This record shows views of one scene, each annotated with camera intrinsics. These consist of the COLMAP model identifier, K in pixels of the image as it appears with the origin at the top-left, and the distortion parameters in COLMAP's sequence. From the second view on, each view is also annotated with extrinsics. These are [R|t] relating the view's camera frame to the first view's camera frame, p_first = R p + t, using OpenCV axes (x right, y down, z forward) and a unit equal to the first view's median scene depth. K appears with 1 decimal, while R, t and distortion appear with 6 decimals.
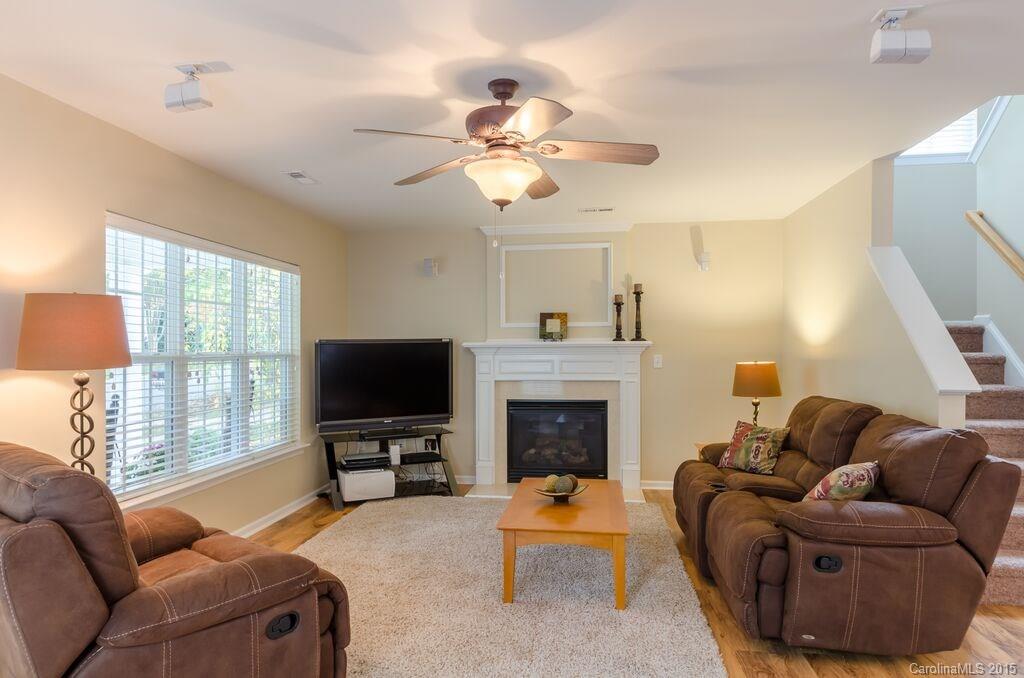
lens RADIAL K [[621.0, 0, 505.3], [0, 621.0, 346.4], [0, 0, 1]] dist [0.002828, 0.002788]
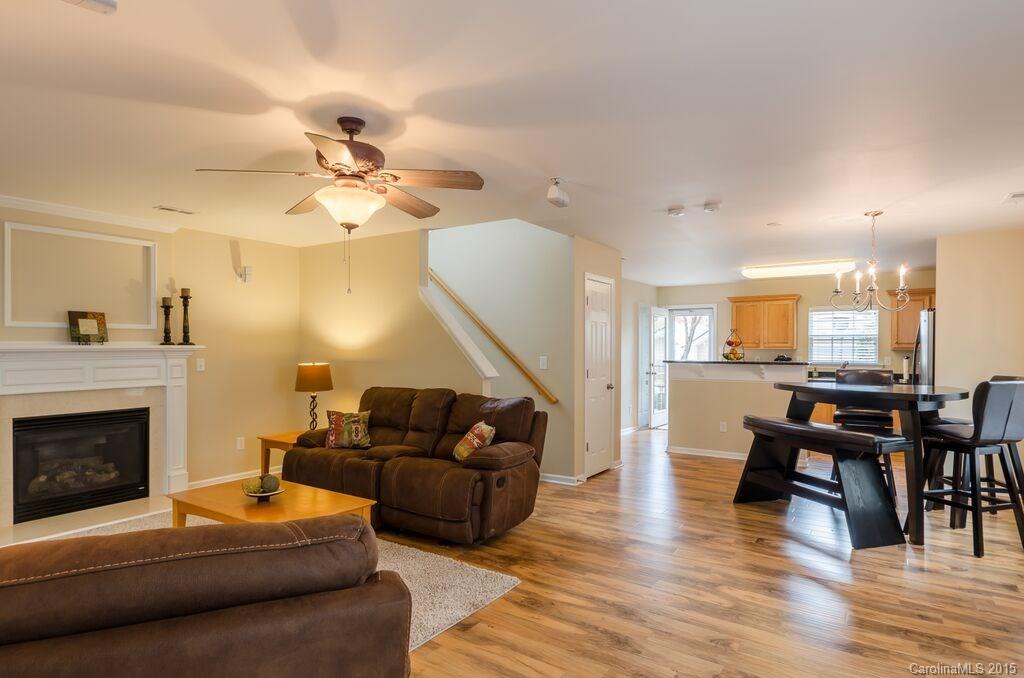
lens RADIAL K [[558.3, 0, 496.8], [0, 558.3, 345.3], [0, 0, 1]] dist [-0.000015, -0.001593]
pose [[0.455877, 0.006142, 0.890022, -0.457289], [-0.003669, 0.999981, -0.005021, -0.007220], [-0.890035, -0.000976, 0.455890, 0.178018]]
